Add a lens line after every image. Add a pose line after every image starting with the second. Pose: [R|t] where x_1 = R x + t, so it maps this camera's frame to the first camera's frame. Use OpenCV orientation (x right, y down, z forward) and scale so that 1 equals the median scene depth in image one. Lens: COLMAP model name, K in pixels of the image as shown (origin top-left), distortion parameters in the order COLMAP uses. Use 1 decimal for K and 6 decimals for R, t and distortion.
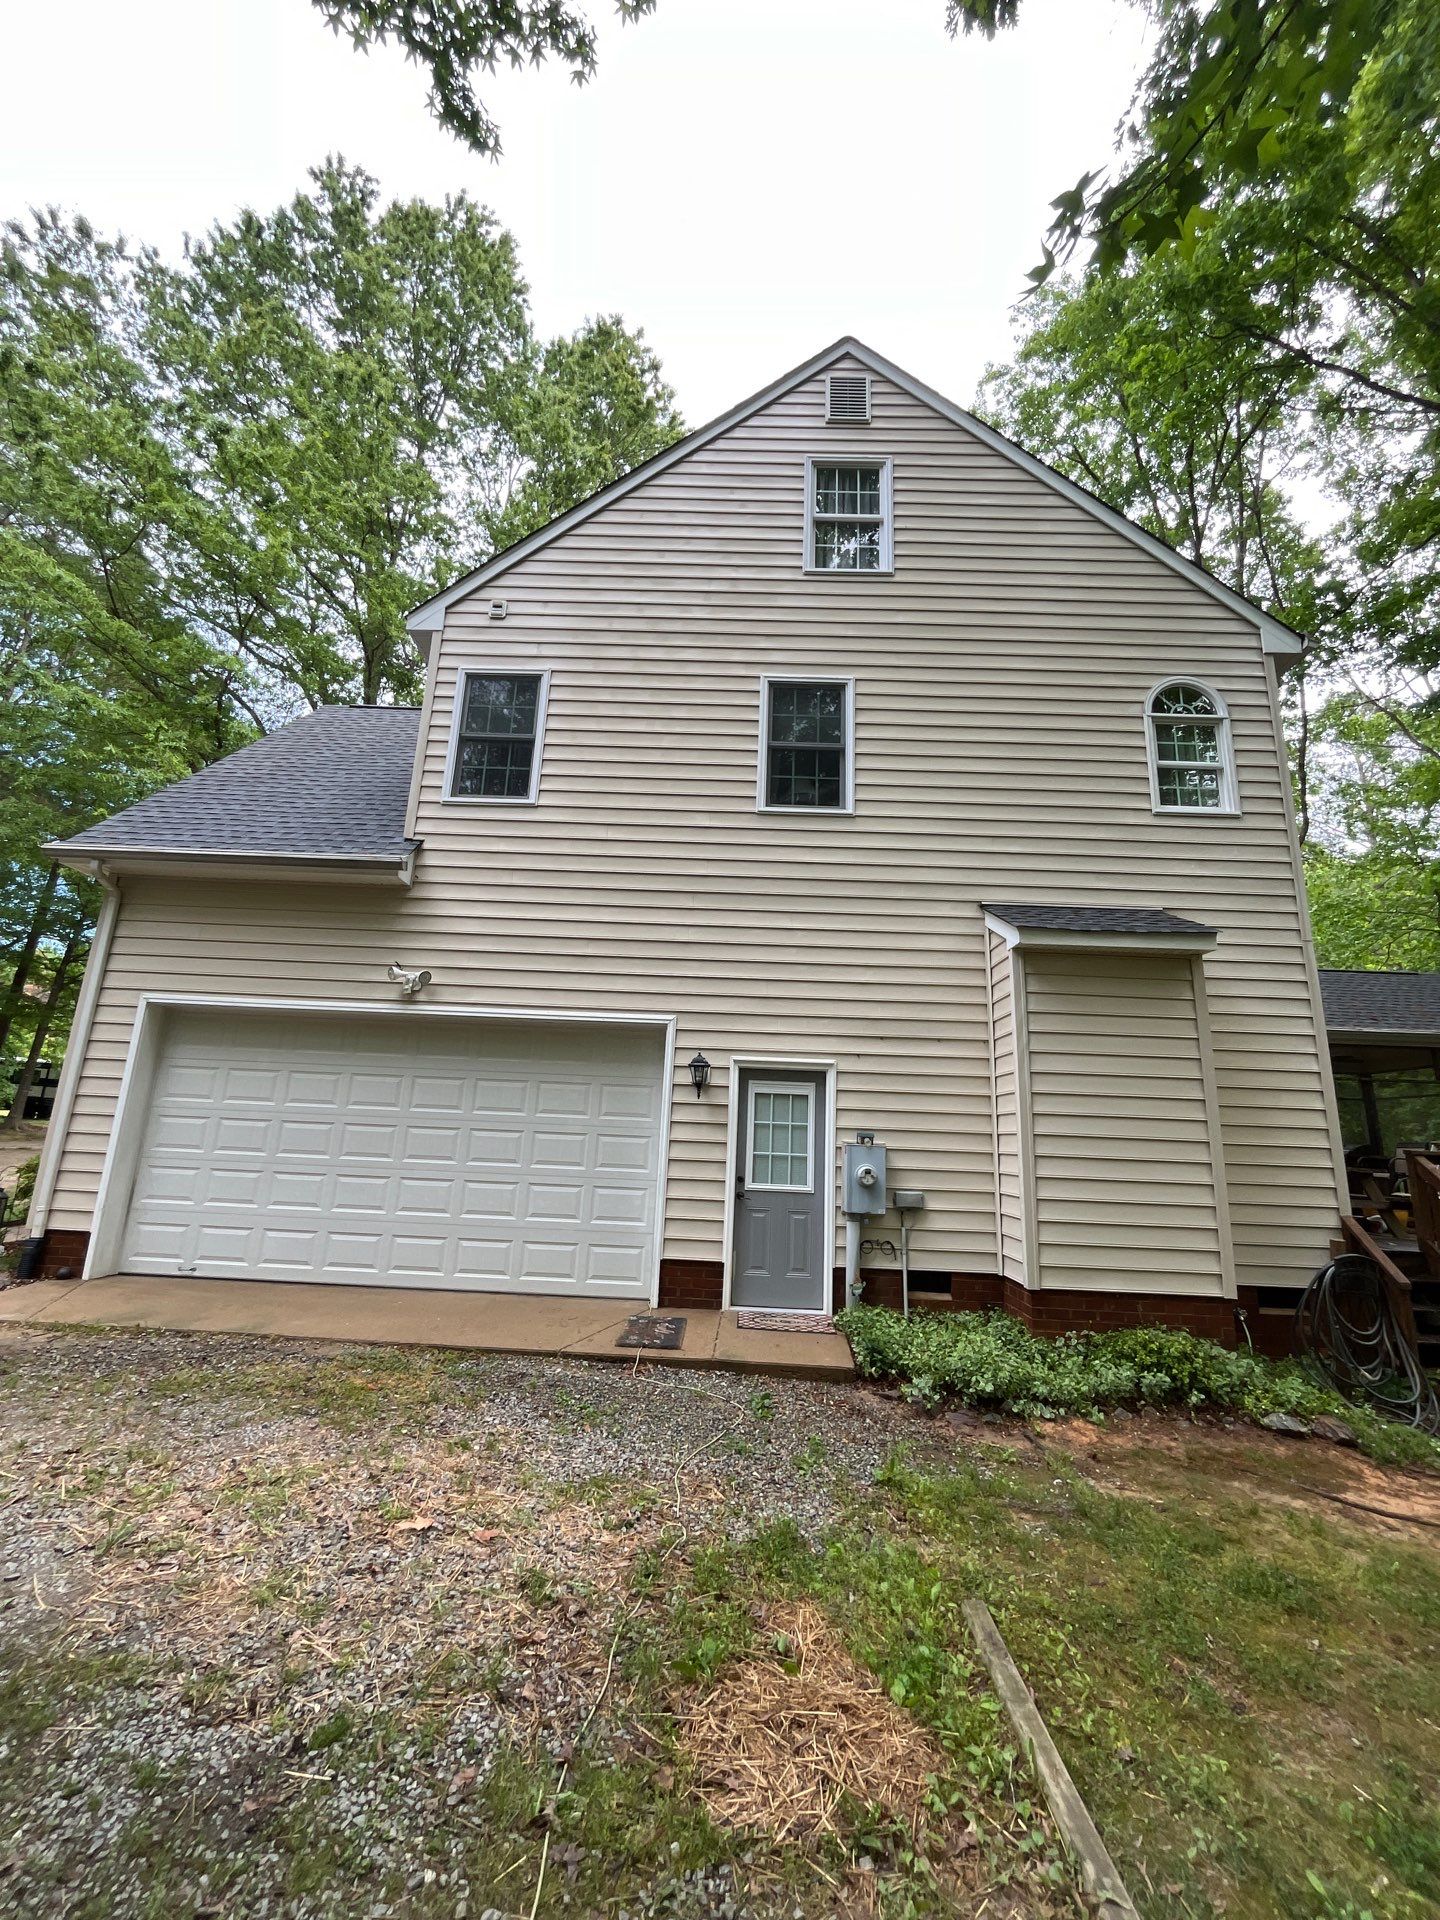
lens RADIAL K [[773.8, 0, 720.0], [0, 773.8, 960.0], [0, 0, 1]] dist [-0.009202, 0.000482]
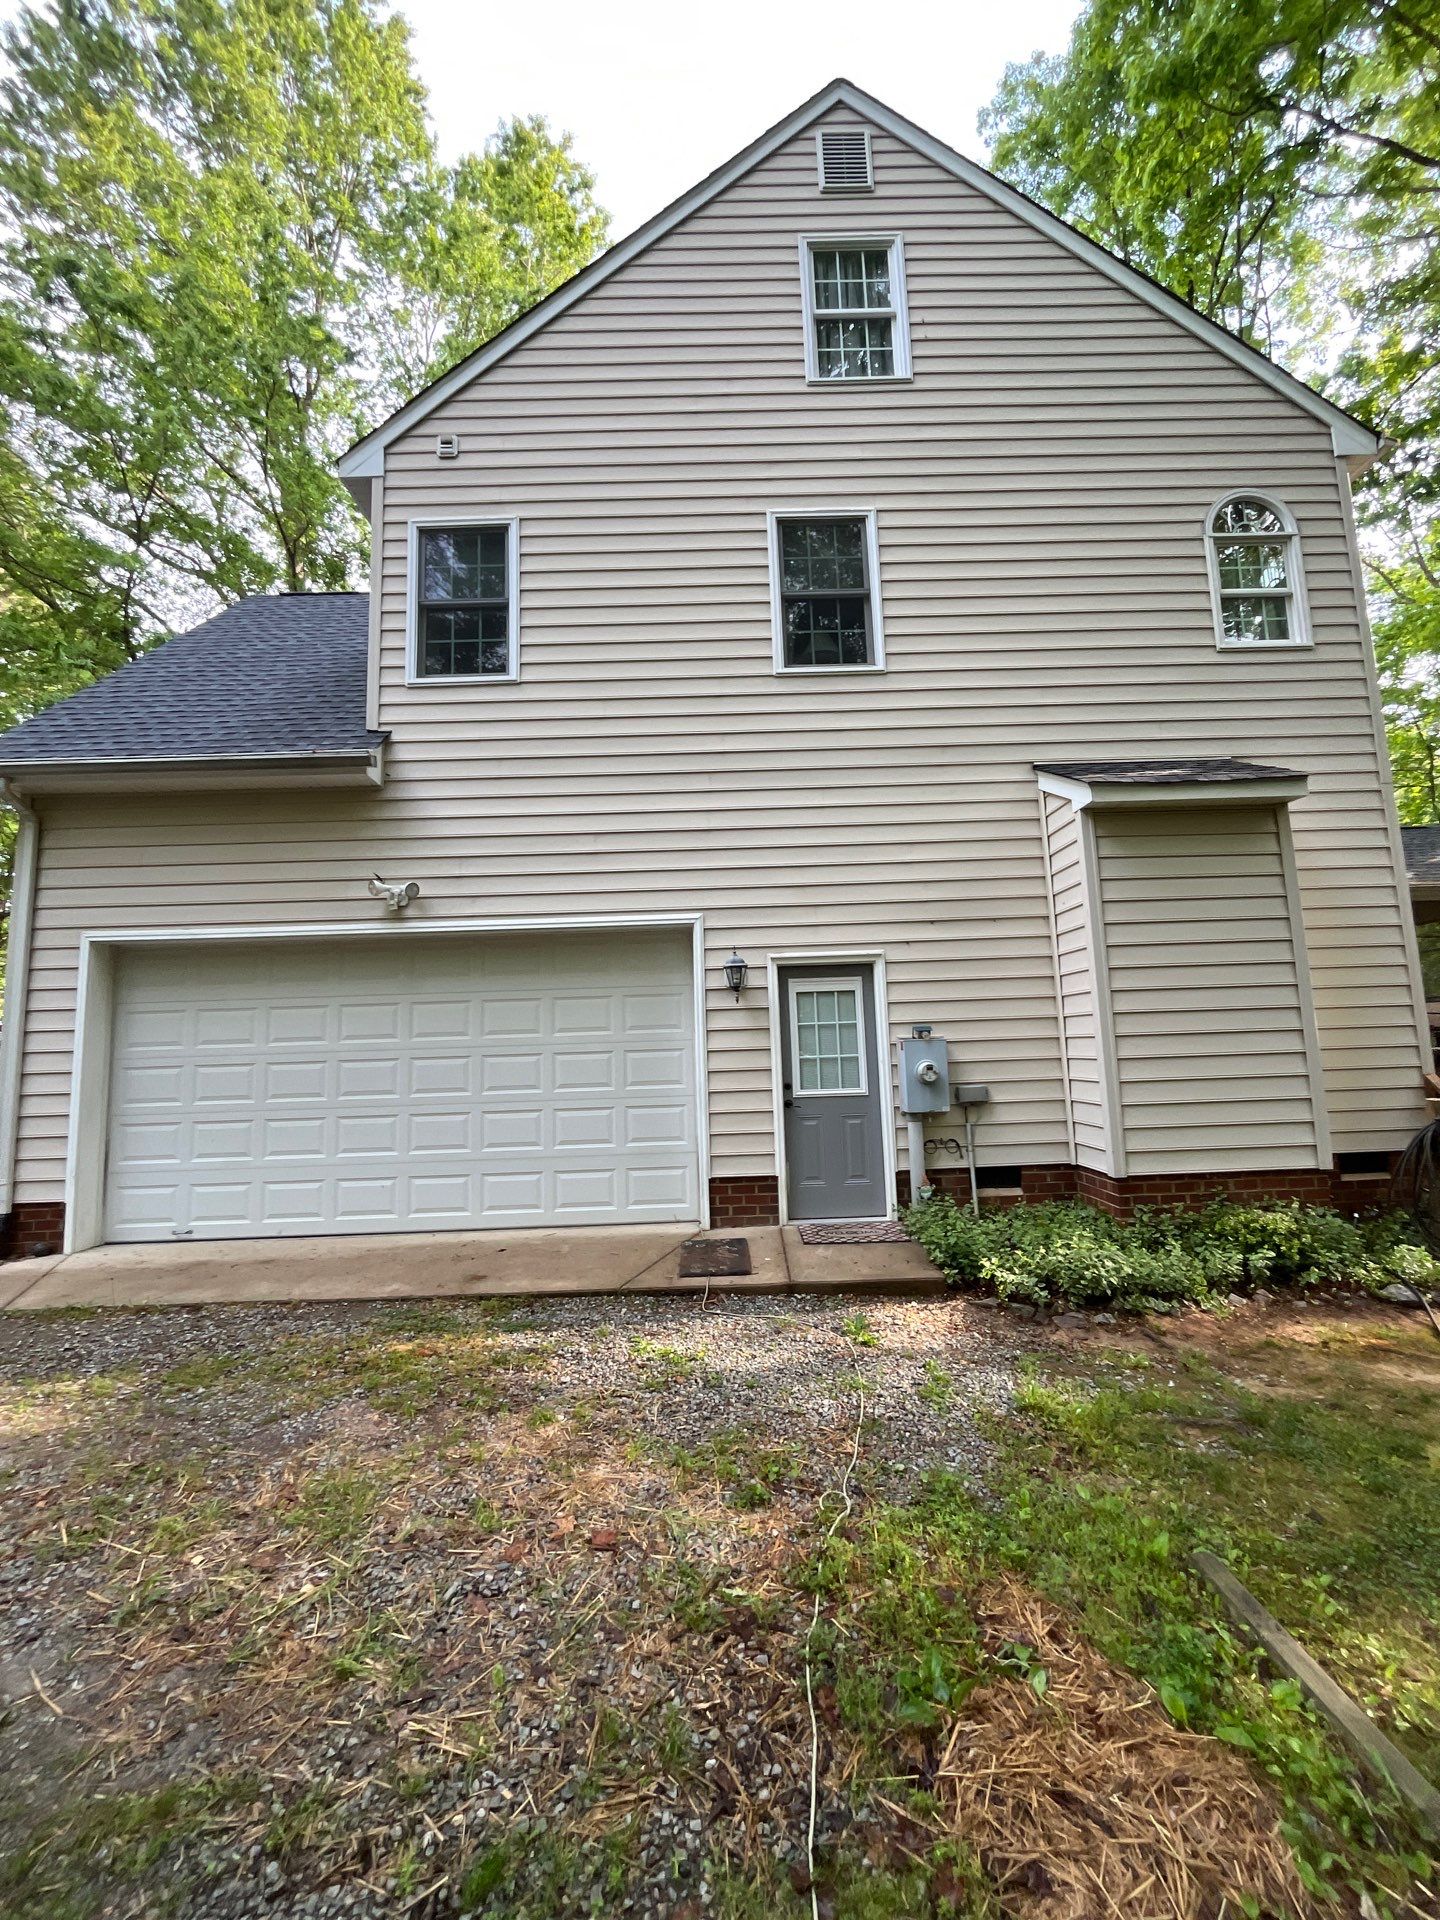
lens RADIAL K [[773.8, 0, 720.0], [0, 773.8, 960.0], [0, 0, 1]] dist [-0.009202, 0.000482]
pose [[0.996661, -0.072924, 0.036730, -0.074123], [0.068274, 0.991021, 0.114962, 0.024732], [-0.044784, -0.112070, 0.992691, 0.110901]]
